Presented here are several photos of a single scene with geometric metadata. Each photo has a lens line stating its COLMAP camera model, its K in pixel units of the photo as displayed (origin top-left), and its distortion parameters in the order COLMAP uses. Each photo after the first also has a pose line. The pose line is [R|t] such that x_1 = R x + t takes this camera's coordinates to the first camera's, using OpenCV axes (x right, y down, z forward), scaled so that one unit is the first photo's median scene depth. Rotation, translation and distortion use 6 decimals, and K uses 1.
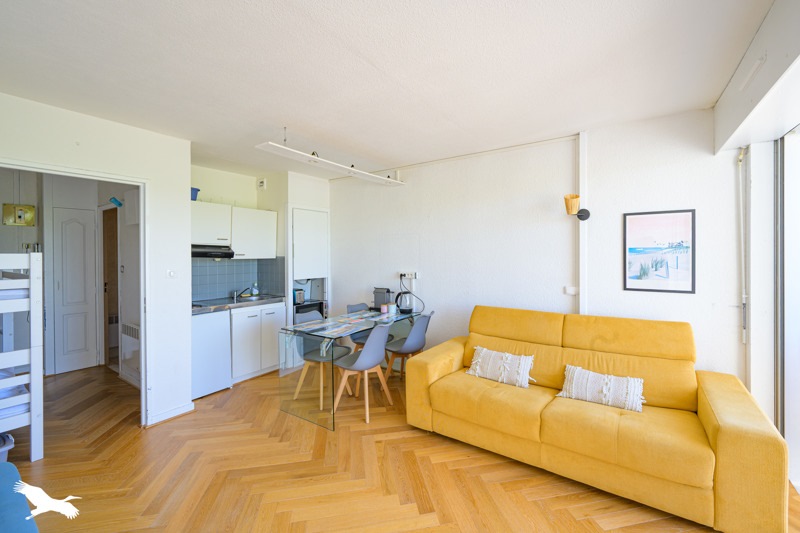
lens RADIAL K [[330.5, 0, 412.7], [0, 330.5, 257.4], [0, 0, 1]] dist [-0.001956, 0.000090]
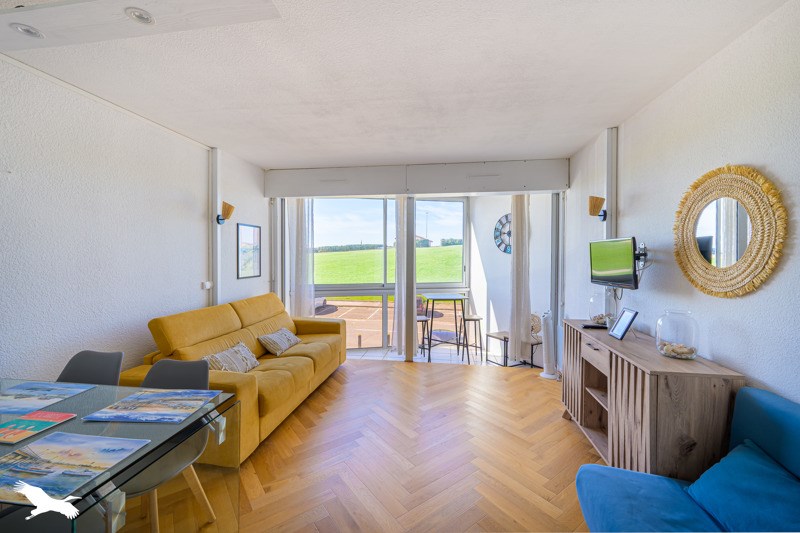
lens RADIAL K [[330.5, 0, 397.3], [0, 330.5, 259.3], [0, 0, 1]] dist [-0.001956, 0.000090]
pose [[-0.419912, -0.013106, 0.907470, -0.605869], [0.002057, 0.999879, 0.015392, -0.001852], [-0.907562, 0.008330, -0.419835, 0.674412]]
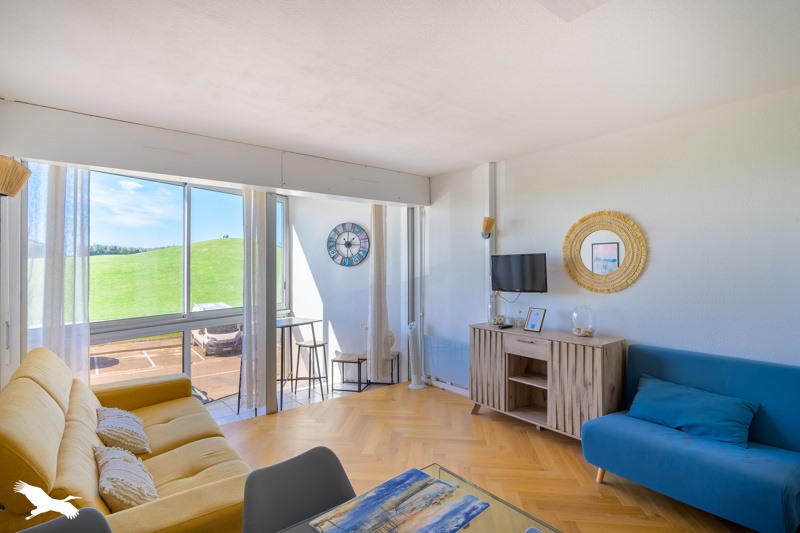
lens RADIAL K [[403.8, 0, 404.3], [0, 403.8, 260.5], [0, 0, 1]] dist [-0.006934, -0.000525]
pose [[-0.955236, 0.011355, 0.295628, -0.241688], [0.007720, 0.999880, -0.013460, -0.003634], [-0.295745, -0.010576, -0.955208, 1.029709]]
